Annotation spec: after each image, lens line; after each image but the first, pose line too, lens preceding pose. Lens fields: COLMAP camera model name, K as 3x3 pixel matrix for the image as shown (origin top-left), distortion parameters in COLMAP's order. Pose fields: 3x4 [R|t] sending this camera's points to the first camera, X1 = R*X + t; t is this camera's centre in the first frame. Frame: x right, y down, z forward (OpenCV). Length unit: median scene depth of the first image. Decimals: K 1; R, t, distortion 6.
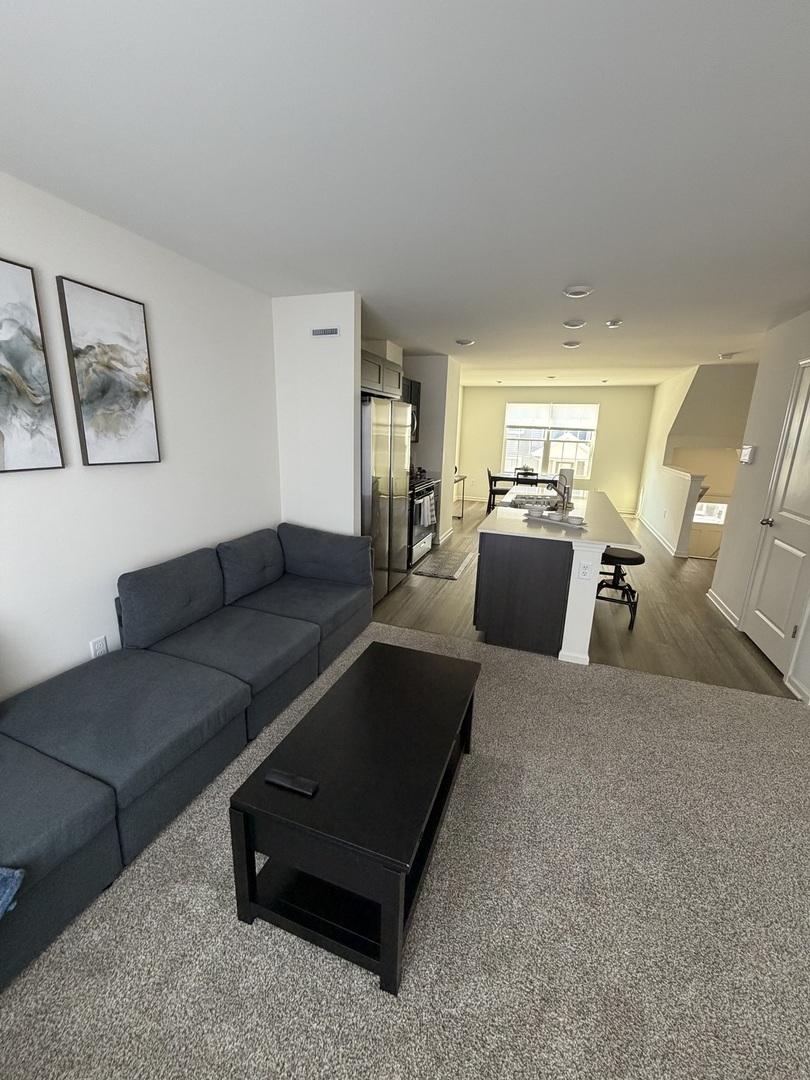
lens RADIAL K [[426.6, 0, 404.8], [0, 426.6, 537.8], [0, 0, 1]] dist [-0.002928, 0.000401]
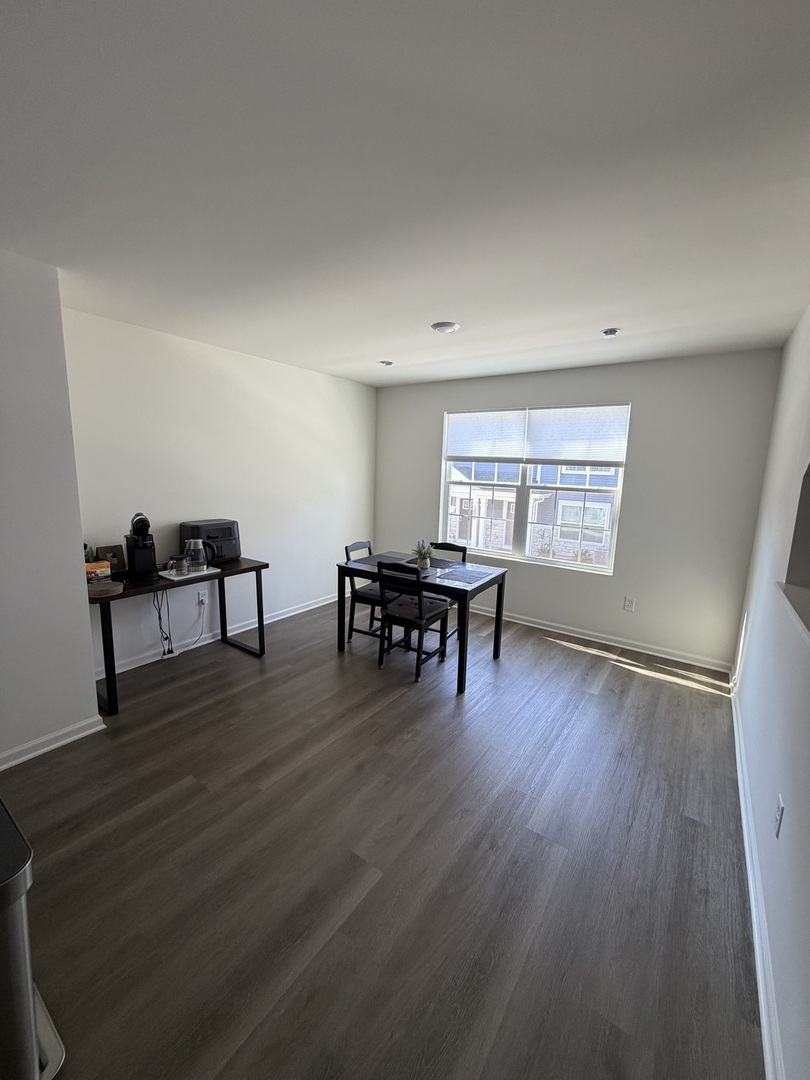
lens RADIAL K [[426.6, 0, 404.8], [0, 426.6, 537.8], [0, 0, 1]] dist [-0.002928, 0.000401]
pose [[0.962479, 0.045488, -0.267518, 0.355377], [-0.070297, 0.993992, -0.083899, -0.128301], [0.262094, 0.099557, 0.959893, 0.540727]]
